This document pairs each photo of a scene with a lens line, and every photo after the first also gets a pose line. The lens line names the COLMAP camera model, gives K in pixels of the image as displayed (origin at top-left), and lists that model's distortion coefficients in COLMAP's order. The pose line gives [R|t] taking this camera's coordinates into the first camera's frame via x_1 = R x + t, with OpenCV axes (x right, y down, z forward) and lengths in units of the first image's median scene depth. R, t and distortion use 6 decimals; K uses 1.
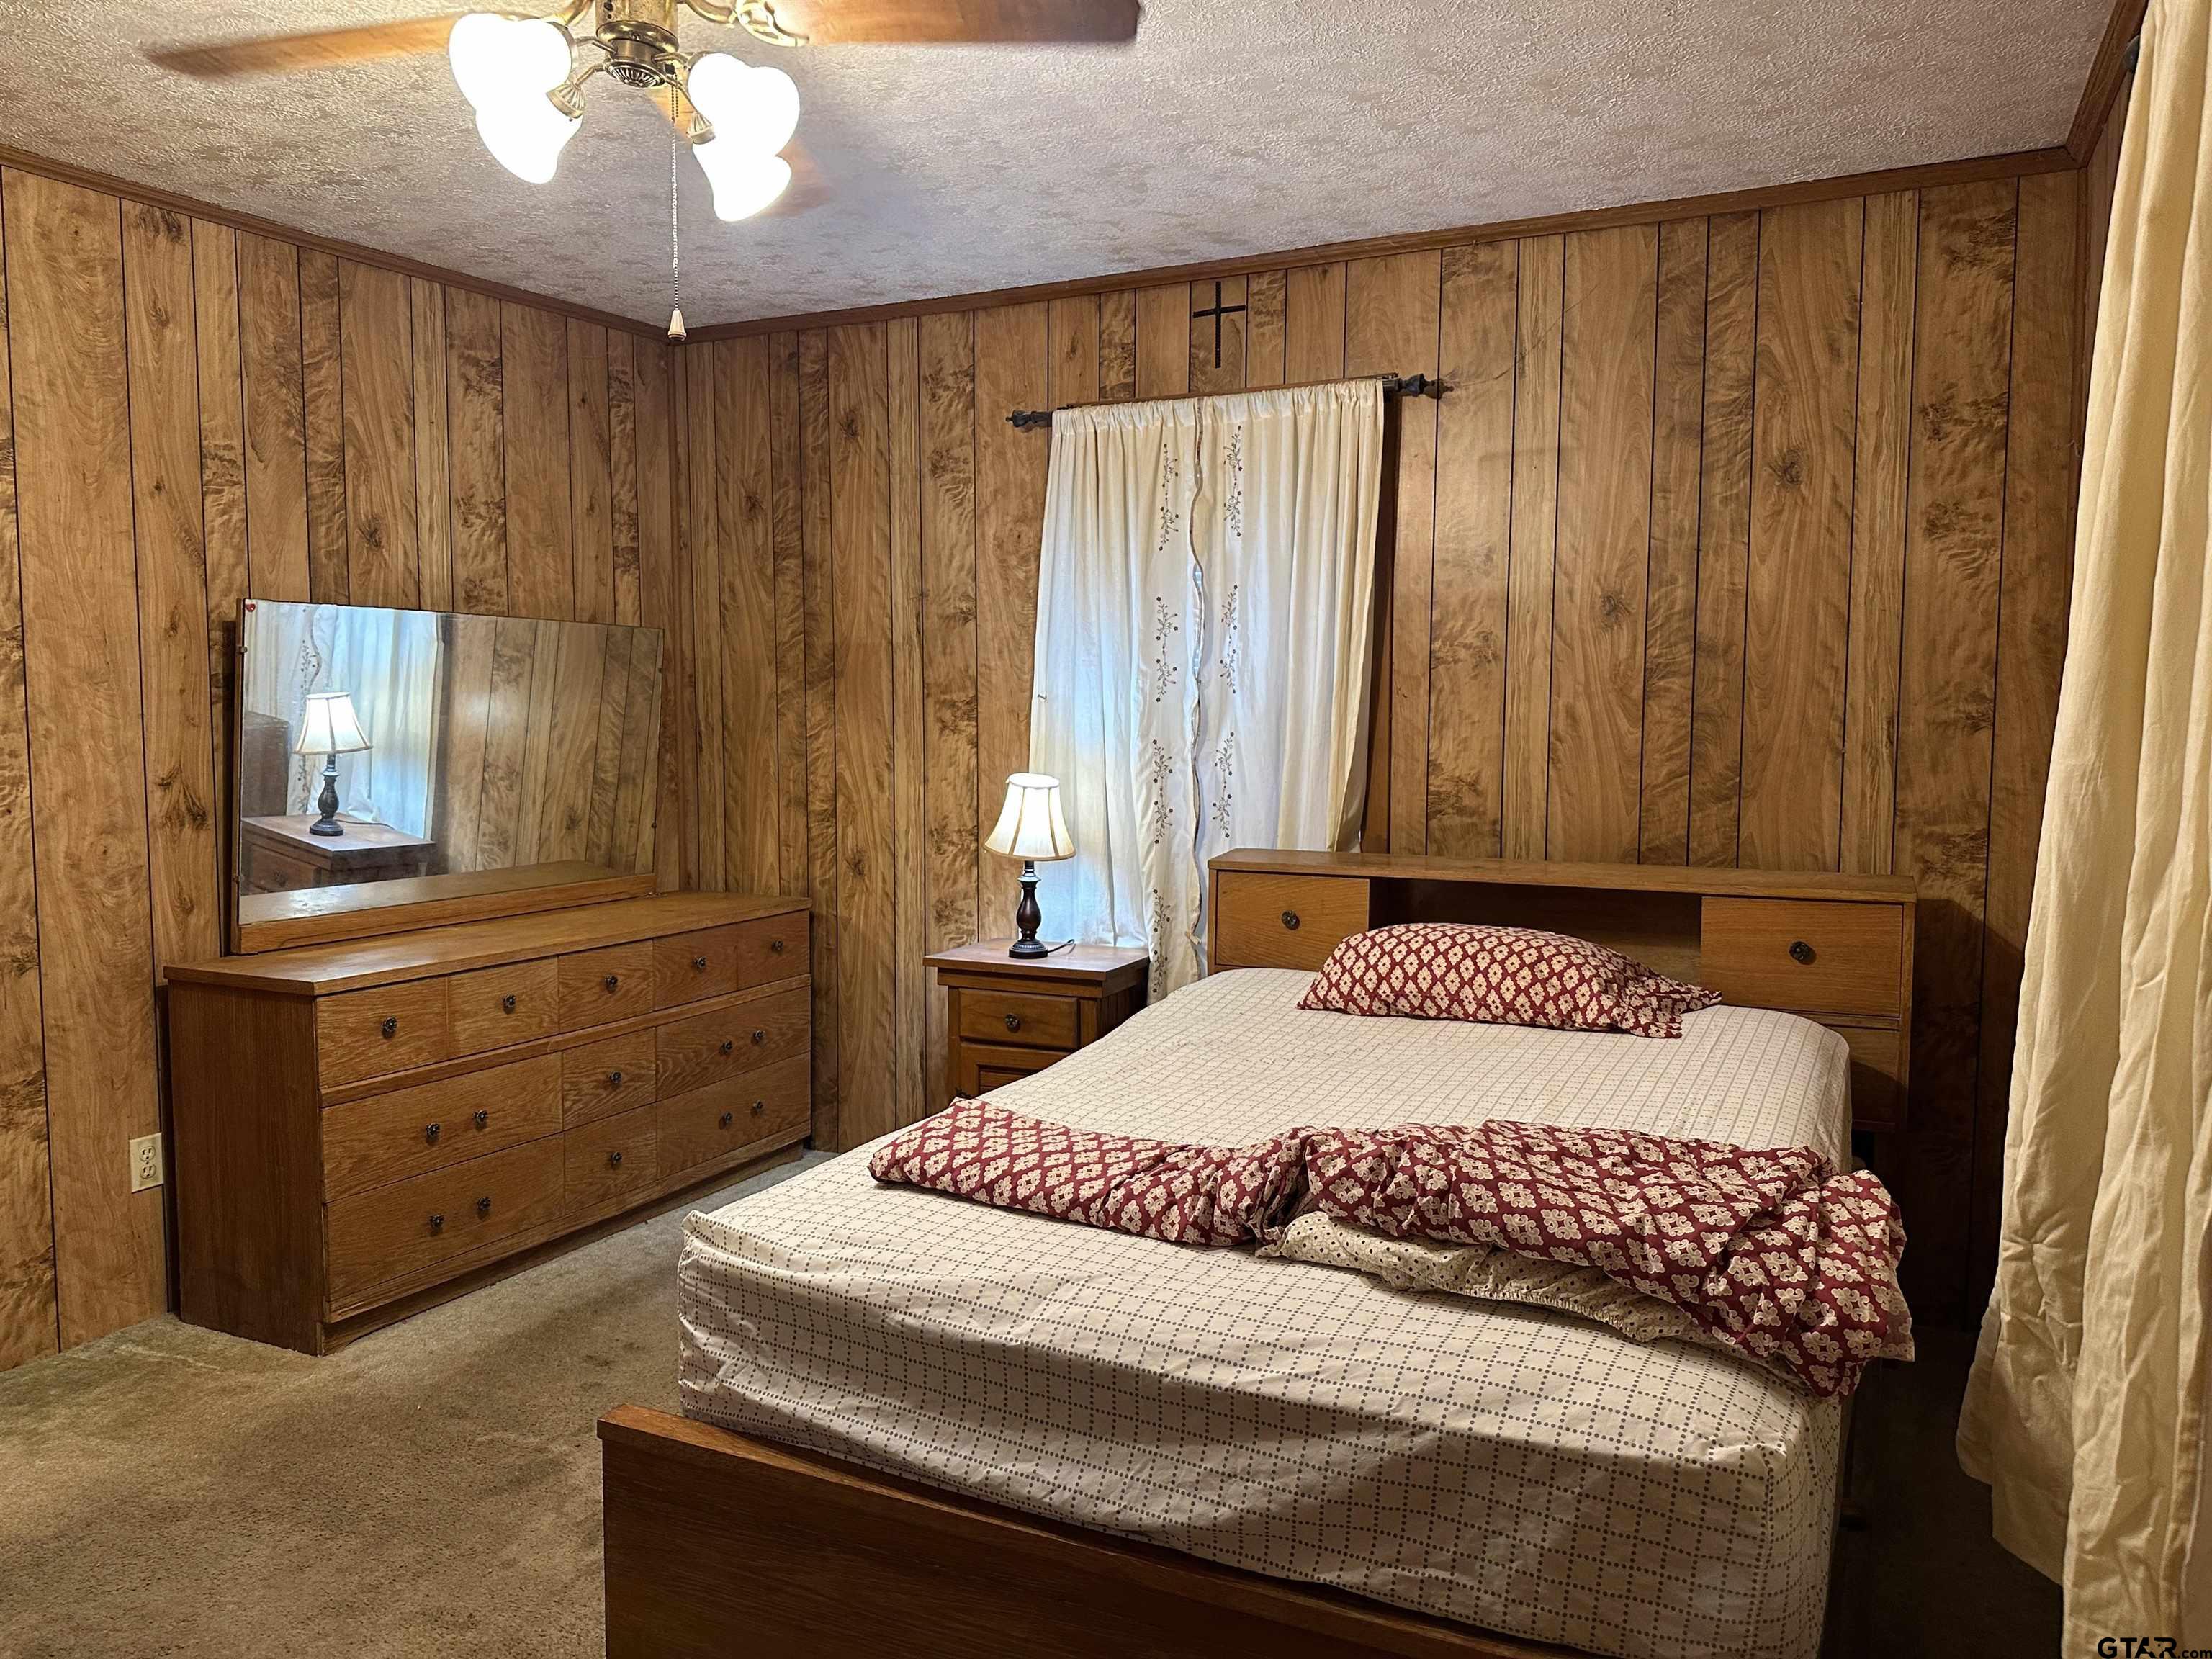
lens RADIAL K [[1551.1, 0, 1103.3], [0, 1551.1, 831.2], [0, 0, 1]] dist [0.065274, -0.079053]
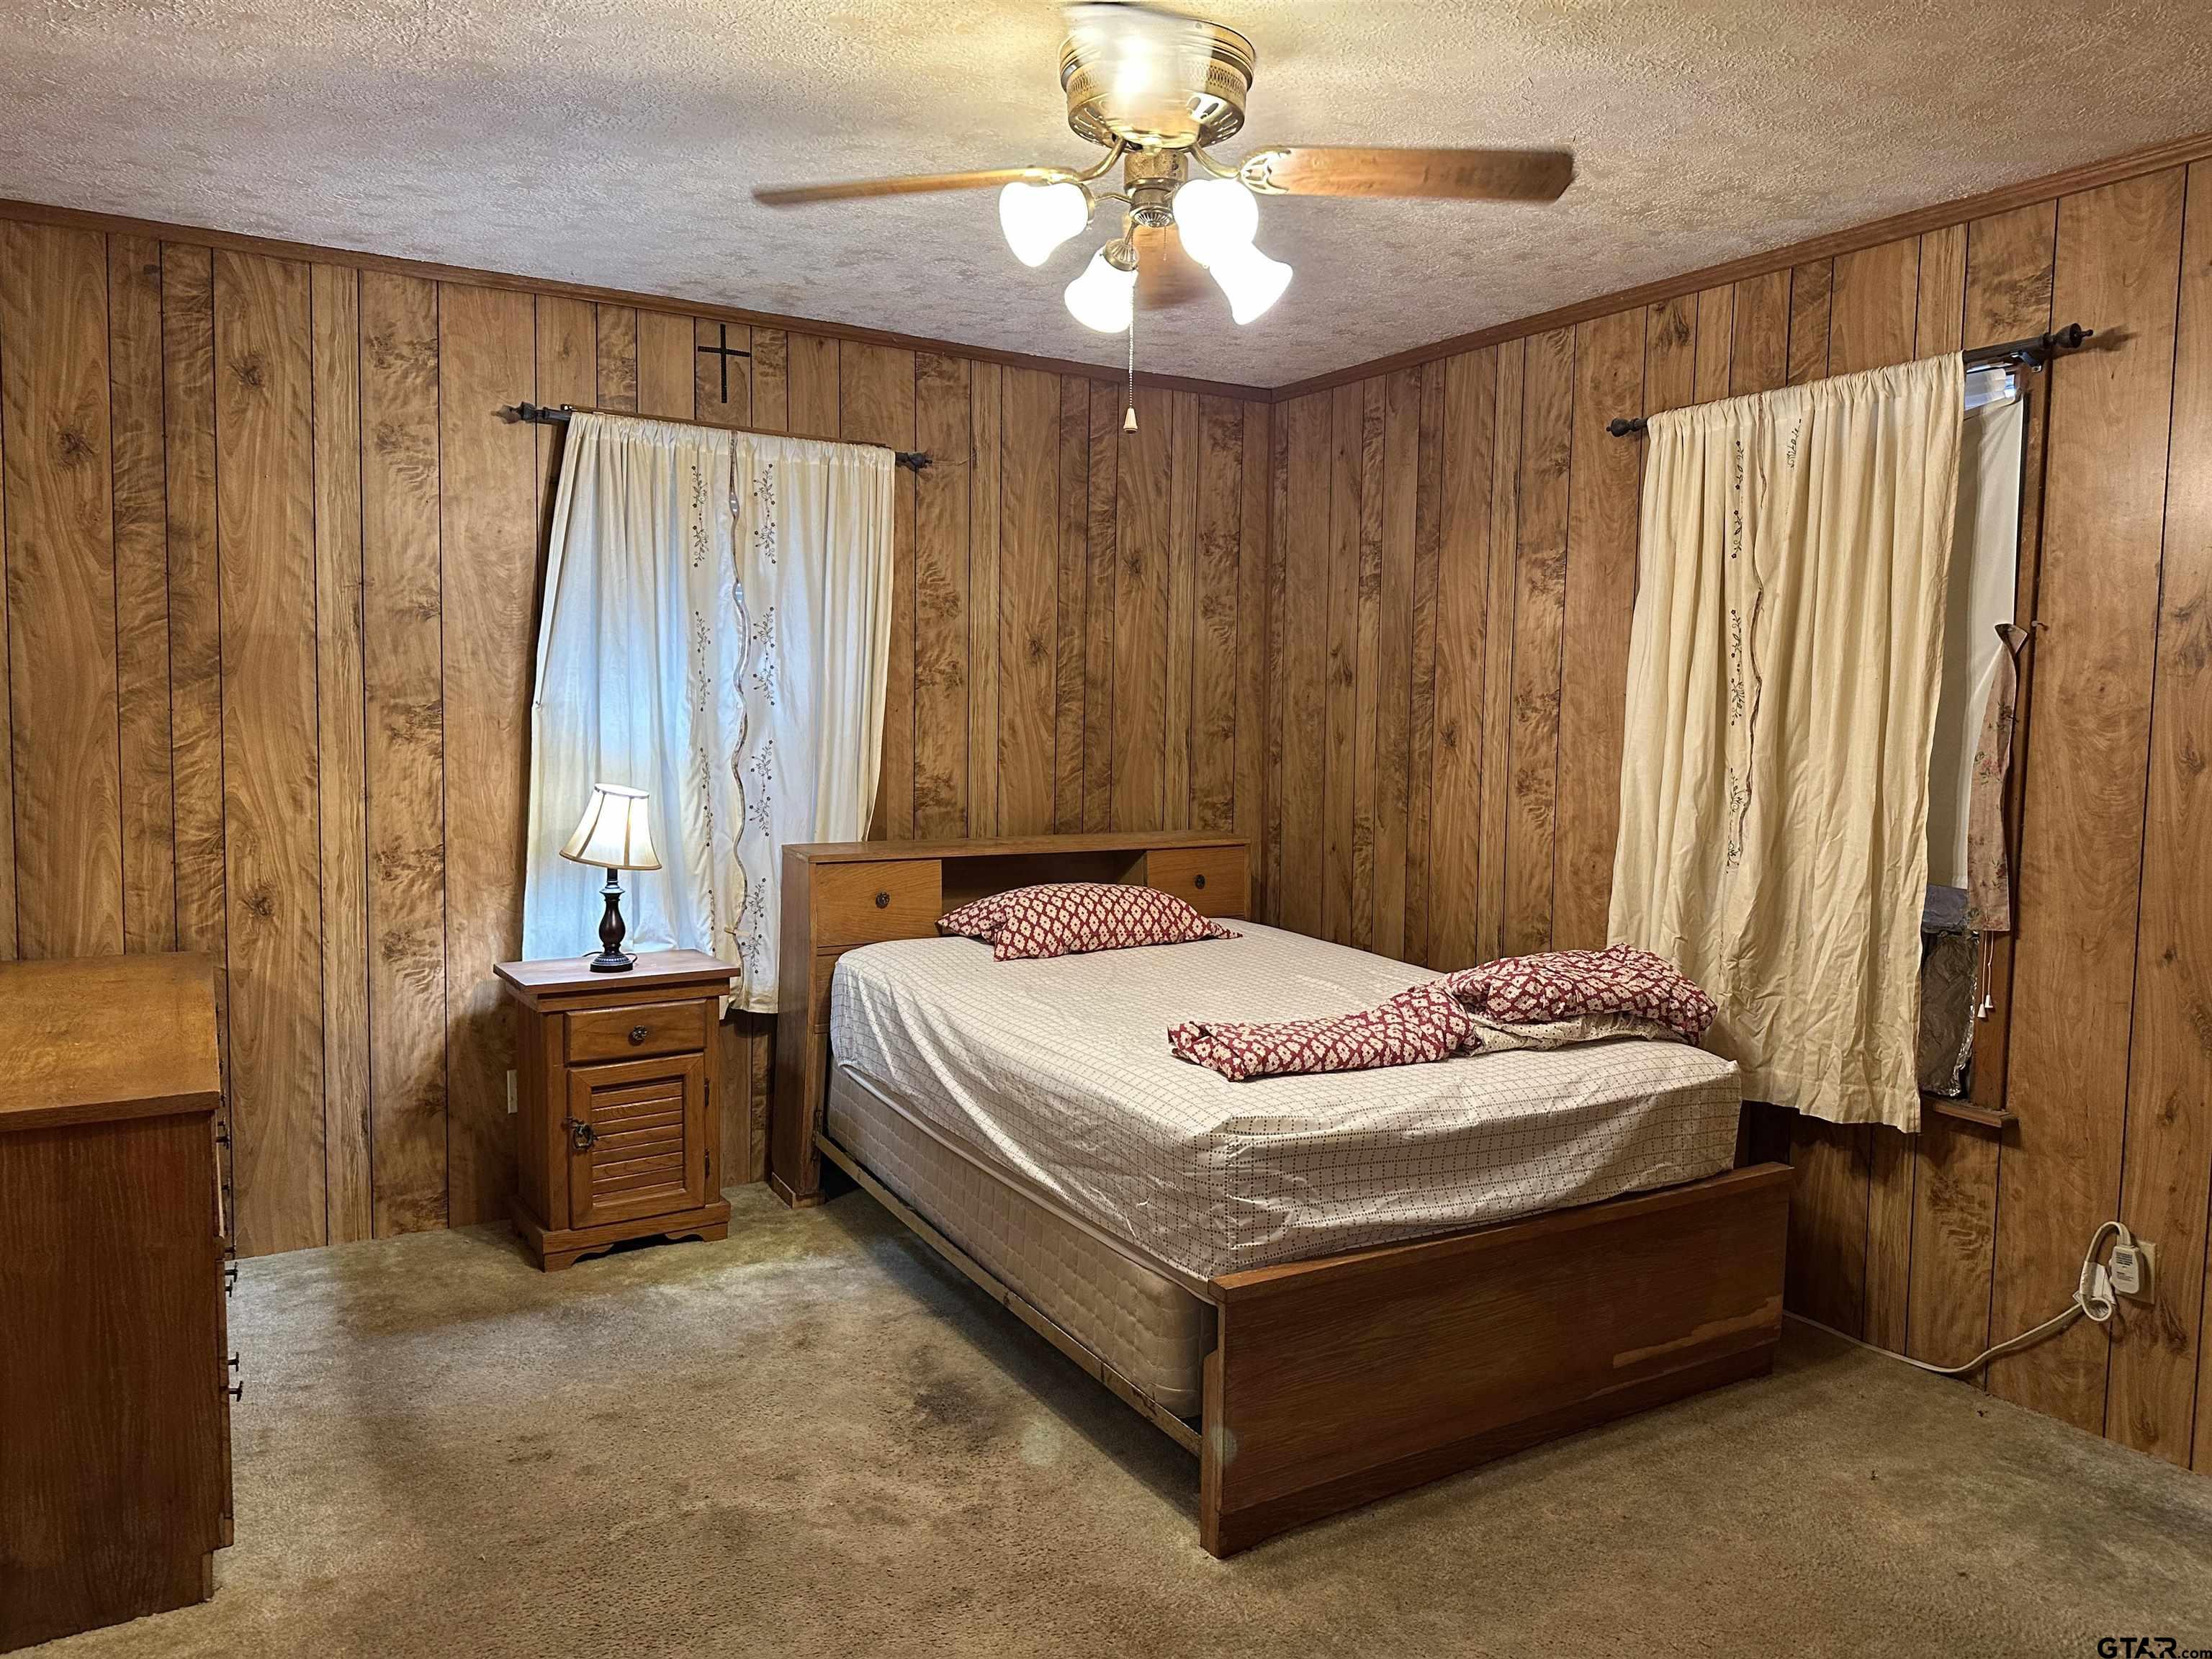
lens RADIAL K [[1551.1, 0, 1142.9], [0, 1551.1, 820.3], [0, 0, 1]] dist [0.065274, -0.079053]
pose [[0.533784, -0.049848, 0.844150, -0.723119], [0.054415, 0.998217, 0.024537, -0.020389], [-0.843868, 0.032837, 0.535545, 0.189581]]
